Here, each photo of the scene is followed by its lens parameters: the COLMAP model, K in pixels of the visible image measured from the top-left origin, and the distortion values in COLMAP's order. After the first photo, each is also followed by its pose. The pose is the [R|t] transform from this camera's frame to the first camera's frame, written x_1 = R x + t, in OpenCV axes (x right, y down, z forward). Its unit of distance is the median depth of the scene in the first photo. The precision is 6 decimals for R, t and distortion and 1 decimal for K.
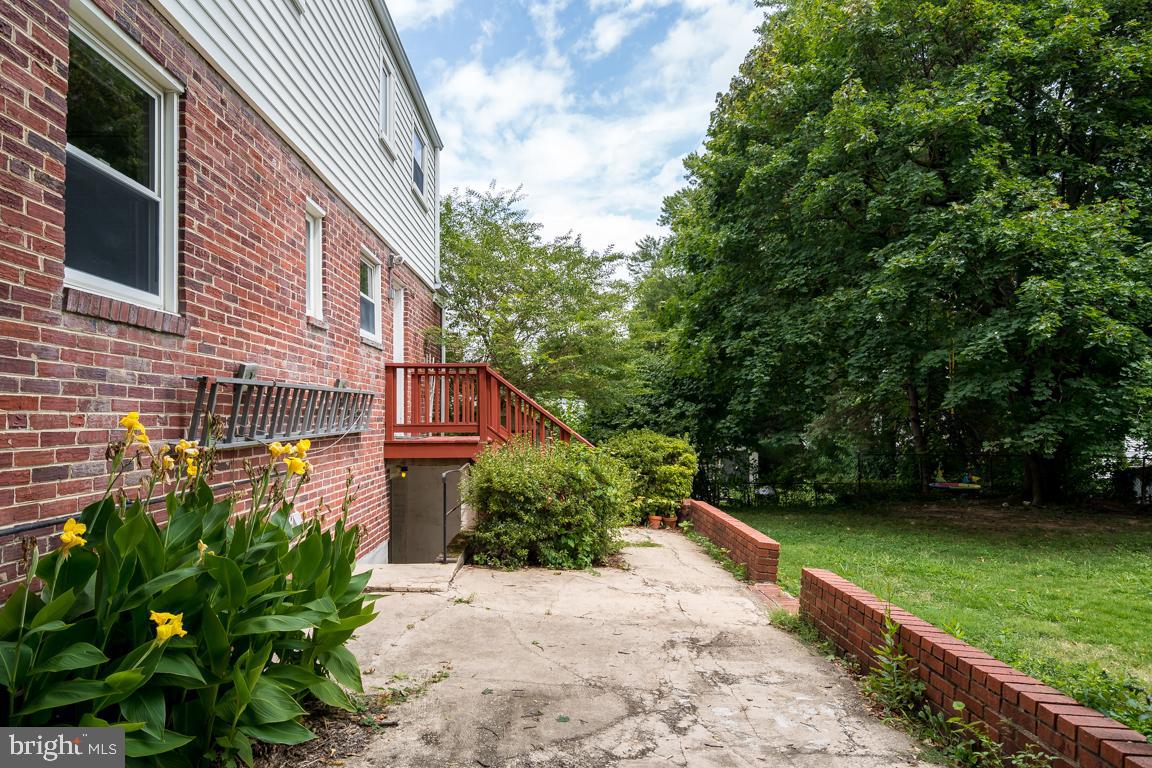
lens RADIAL K [[701.4, 0, 571.6], [0, 701.4, 389.3], [0, 0, 1]] dist [0.028249, -0.001417]
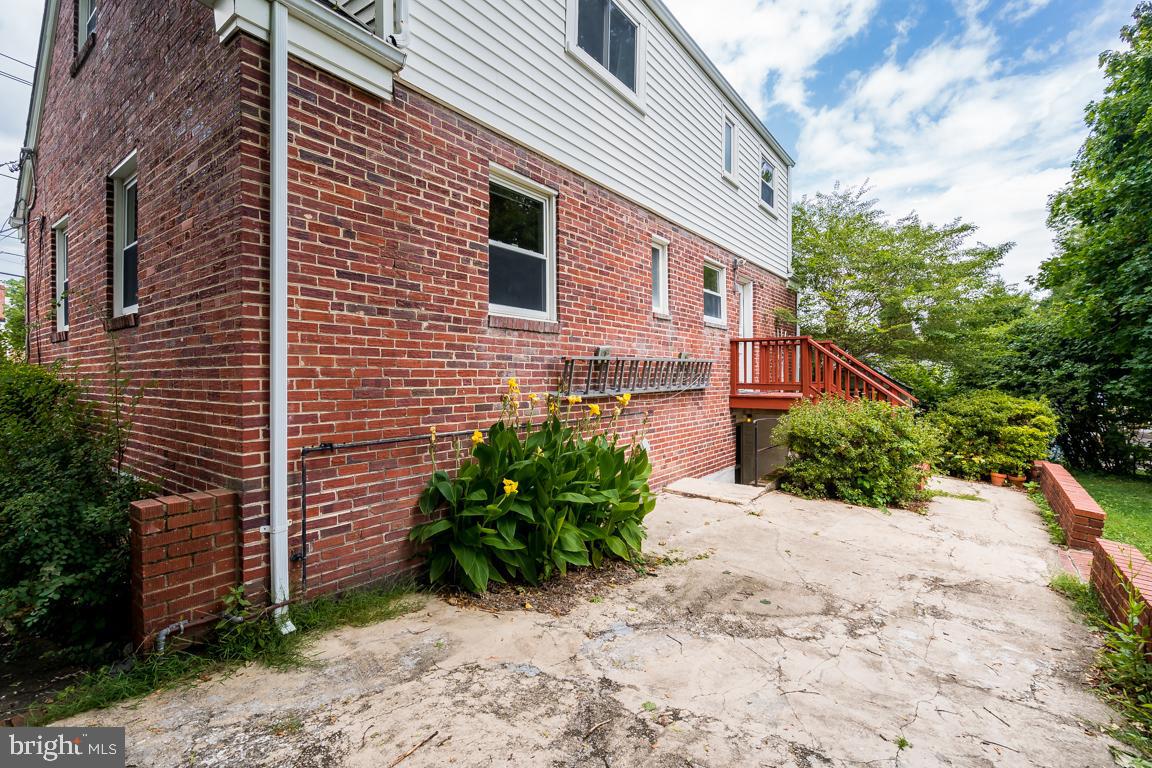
lens RADIAL K [[529.1, 0, 575.1], [0, 529.1, 376.3], [0, 0, 1]] dist [0.000918, 0.002335]
pose [[0.781138, 0.004810, -0.624340, 0.251336], [0.021270, 0.999185, 0.034310, -0.010276], [0.623996, -0.040080, 0.780399, -0.011234]]
